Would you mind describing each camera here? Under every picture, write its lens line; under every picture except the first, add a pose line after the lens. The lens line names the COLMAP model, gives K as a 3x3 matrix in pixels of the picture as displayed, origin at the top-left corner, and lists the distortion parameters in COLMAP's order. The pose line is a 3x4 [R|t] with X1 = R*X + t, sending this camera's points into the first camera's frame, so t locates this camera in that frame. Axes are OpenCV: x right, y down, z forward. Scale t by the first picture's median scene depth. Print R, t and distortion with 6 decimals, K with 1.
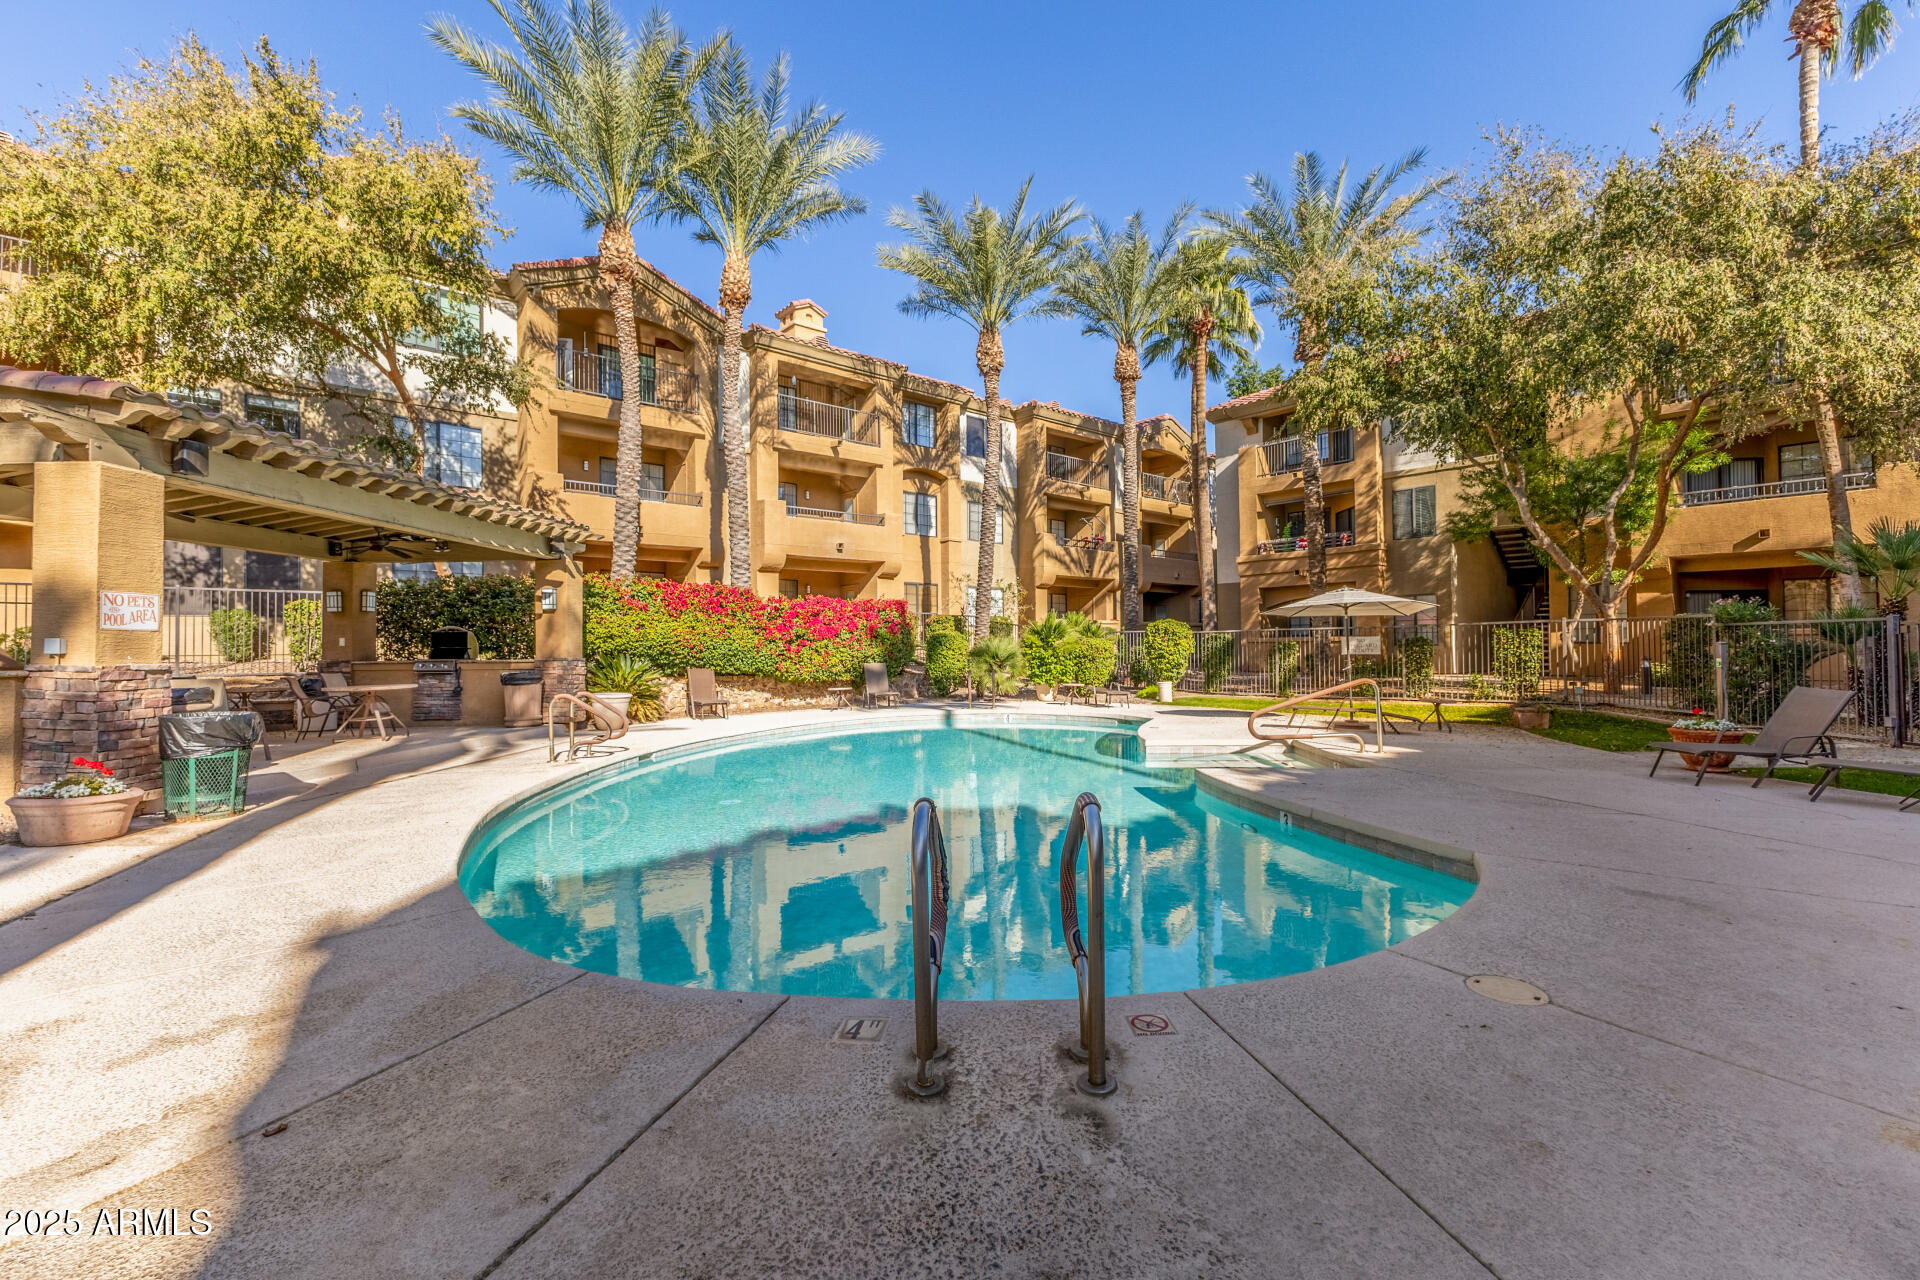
lens RADIAL K [[869.1, 0, 993.2], [0, 869.1, 630.0], [0, 0, 1]] dist [0.011389, -0.000589]
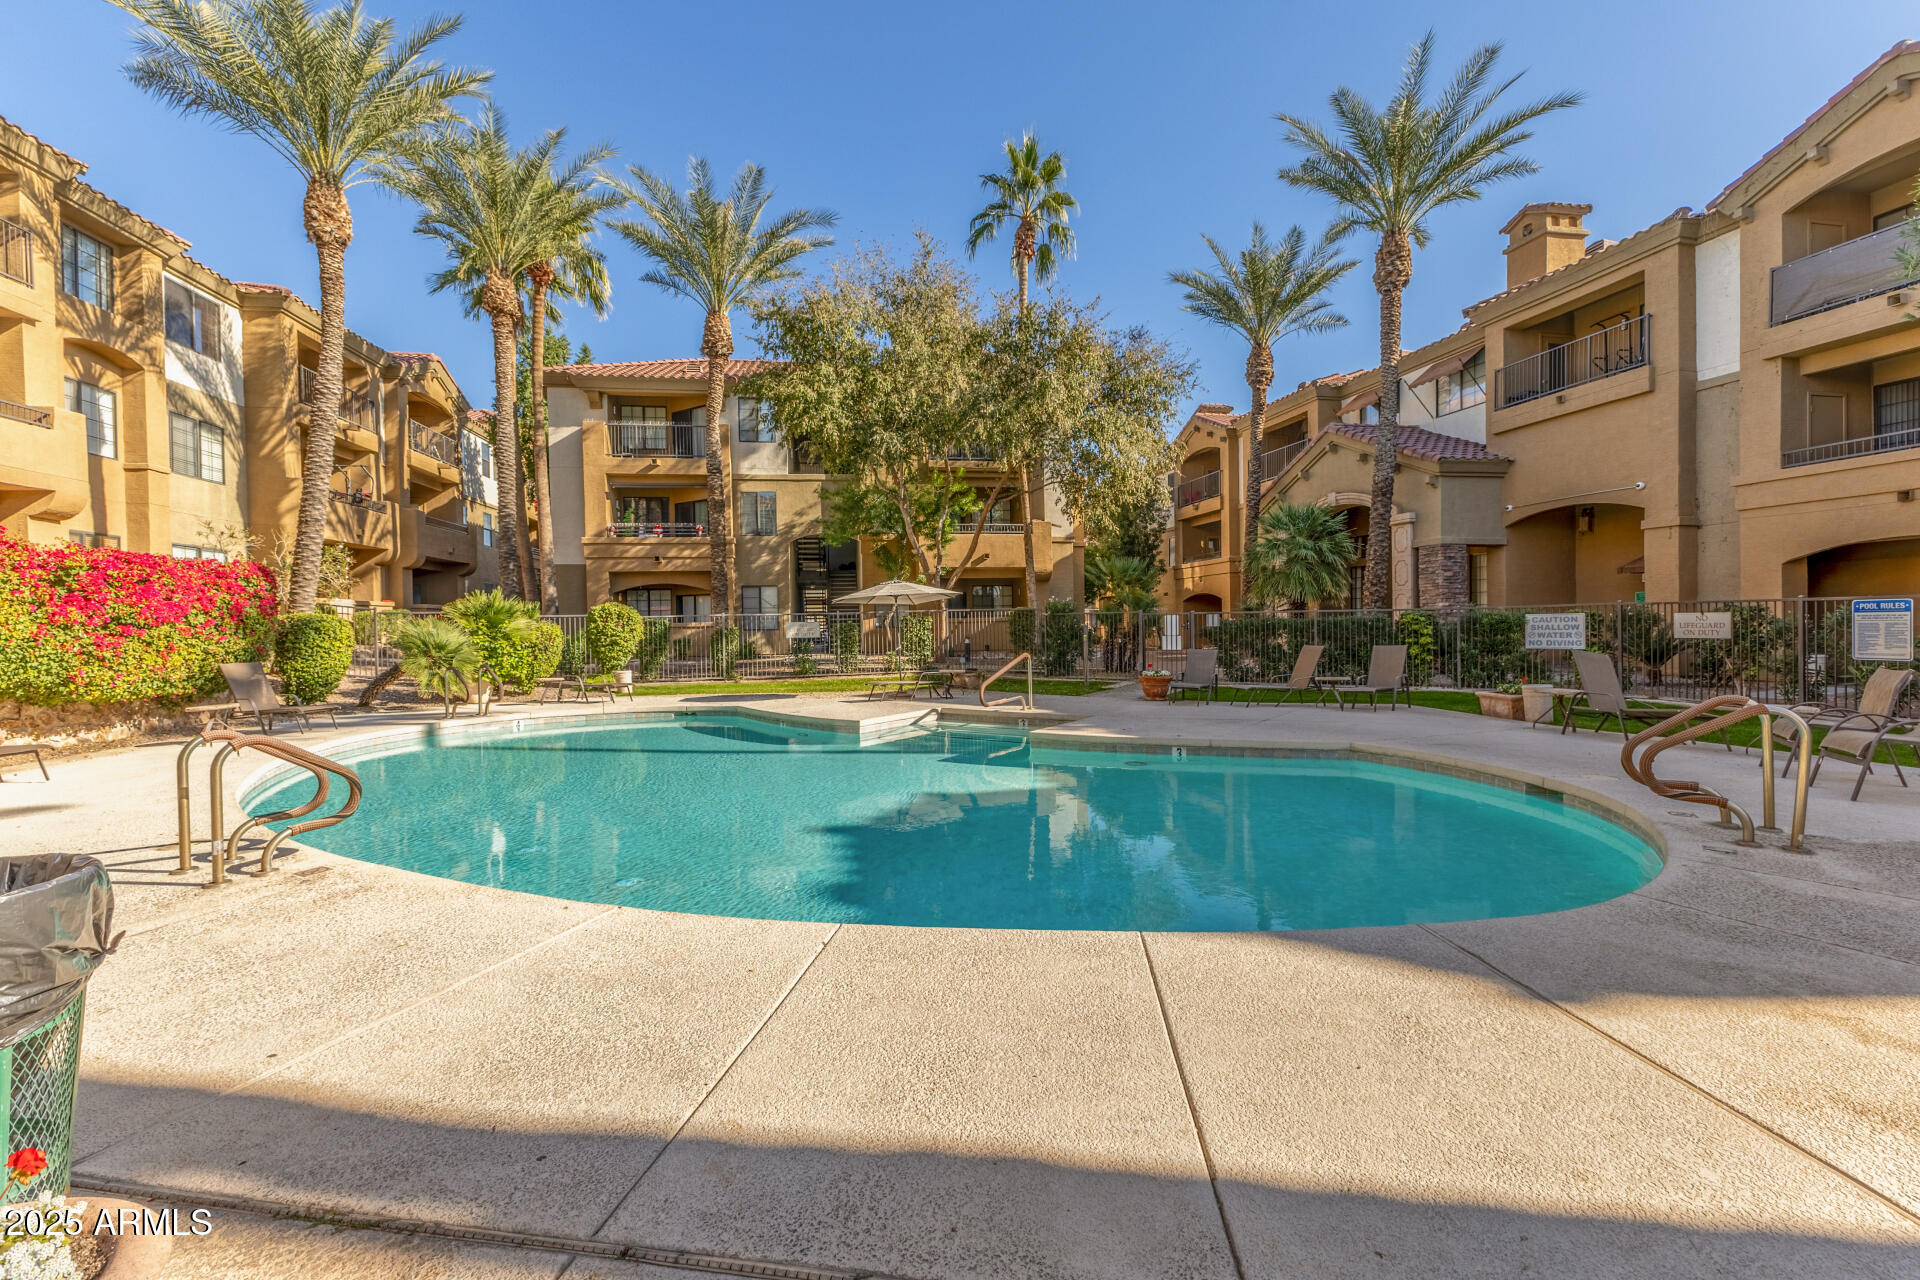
lens RADIAL K [[847.1, 0, 968.0], [0, 847.1, 635.7], [0, 0, 1]] dist [0.011299, -0.001183]
pose [[0.524668, -0.007770, 0.851271, -0.267793], [-0.009555, 0.999842, 0.015015, 0.002967], [-0.851253, -0.016012, 0.524511, 0.165984]]
